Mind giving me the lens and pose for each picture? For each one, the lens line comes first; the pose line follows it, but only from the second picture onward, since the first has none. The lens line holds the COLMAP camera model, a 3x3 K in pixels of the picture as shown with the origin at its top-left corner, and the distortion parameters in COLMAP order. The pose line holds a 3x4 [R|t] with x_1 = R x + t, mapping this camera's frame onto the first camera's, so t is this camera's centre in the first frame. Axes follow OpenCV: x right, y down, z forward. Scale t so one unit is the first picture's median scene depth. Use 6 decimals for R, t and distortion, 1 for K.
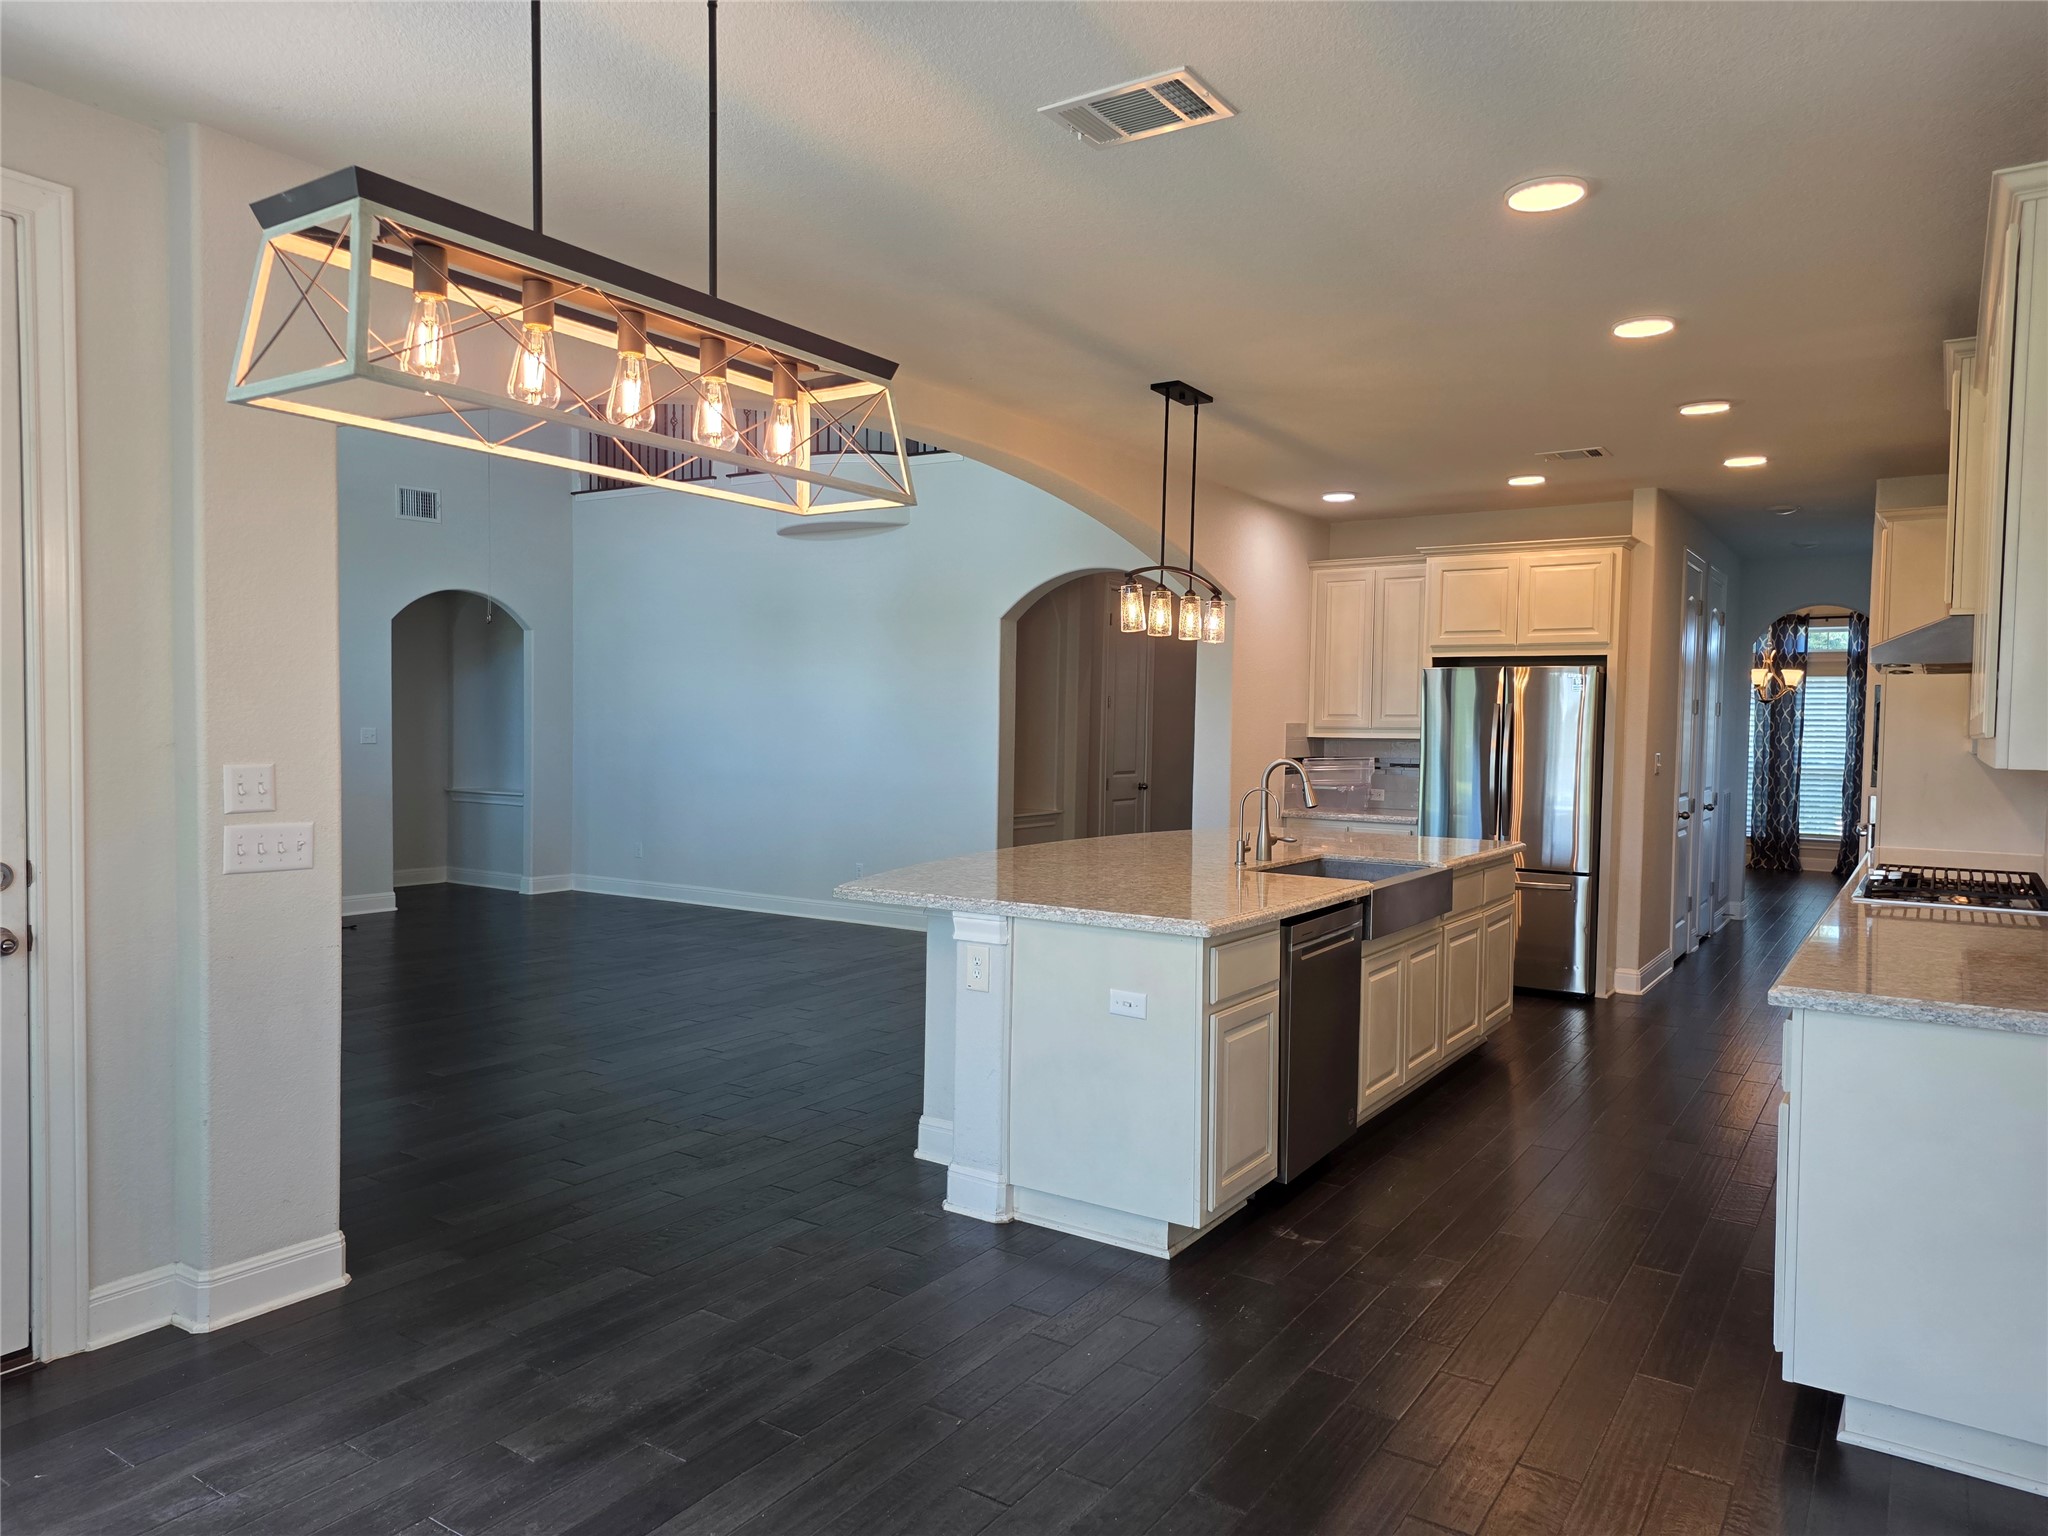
lens RADIAL K [[1363.3, 0, 1010.4], [0, 1363.3, 771.4], [0, 0, 1]] dist [0.046801, -0.002326]
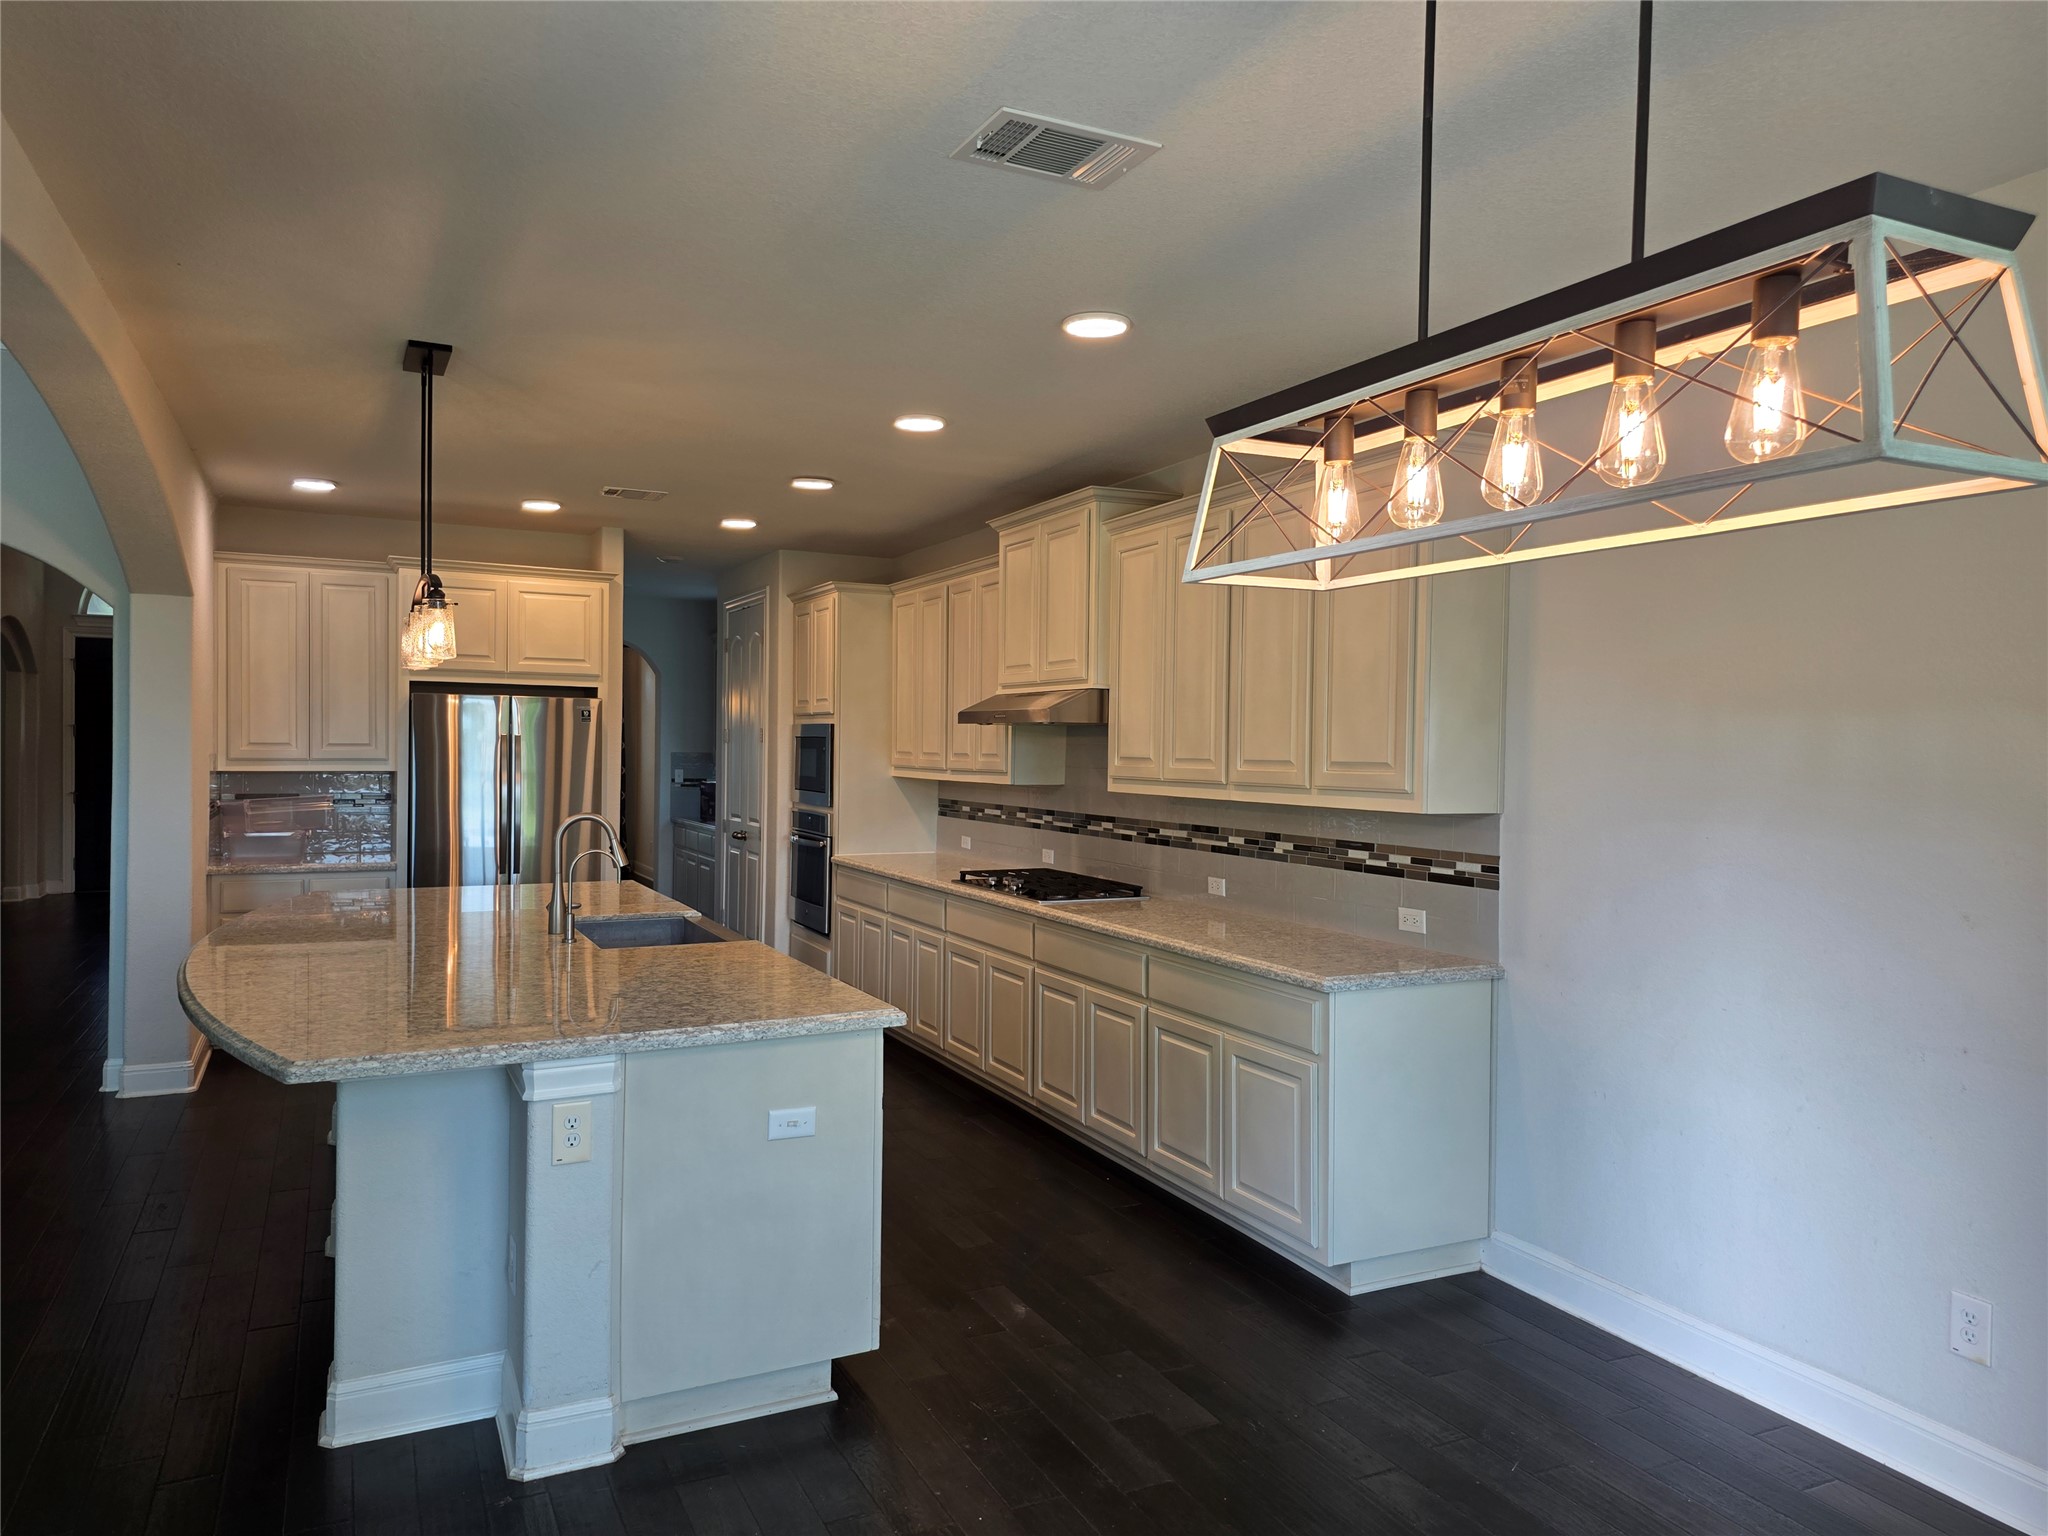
lens RADIAL K [[1363.3, 0, 1010.4], [0, 1363.3, 771.4], [0, 0, 1]] dist [0.046801, -0.002326]
pose [[0.493476, -0.025591, 0.869383, -0.402696], [0.024805, 0.999575, 0.015343, -0.040820], [-0.869406, 0.013994, 0.493900, 0.314440]]
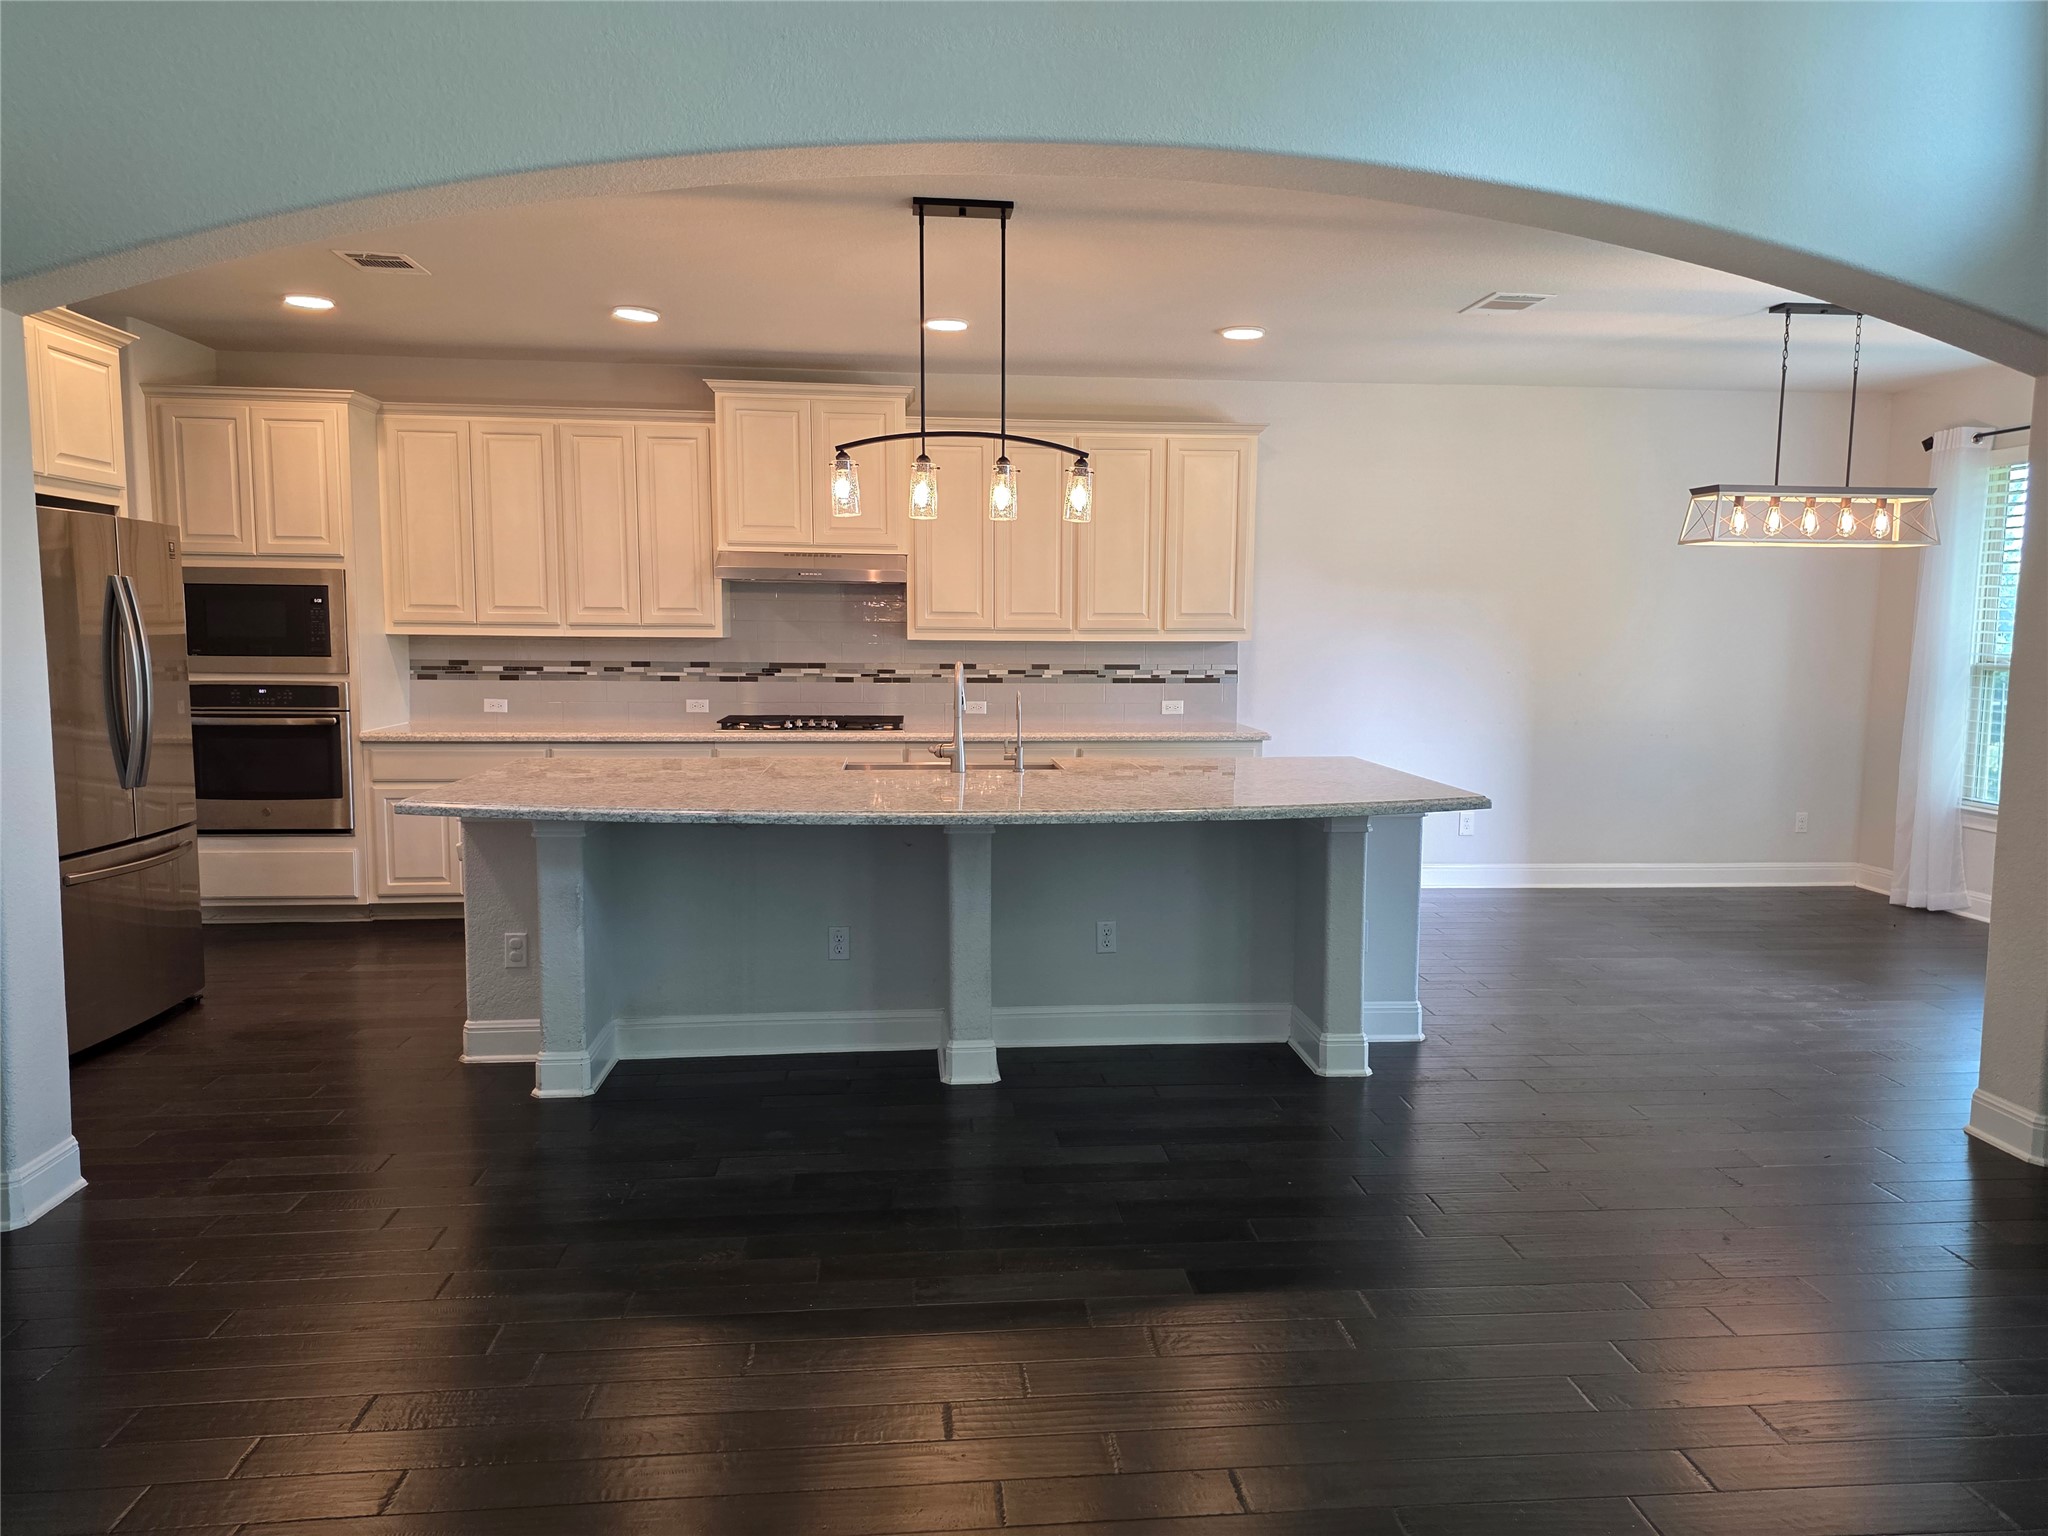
lens RADIAL K [[1368.7, 0, 1024.0], [0, 1368.7, 768.0], [0, 0, 1]] dist [0.156594, -0.186340]
pose [[-0.653316, -0.098291, 0.750677, -0.528366], [0.008621, 0.990506, 0.137196, -0.065577], [-0.757036, 0.096103, -0.646267, 1.570189]]
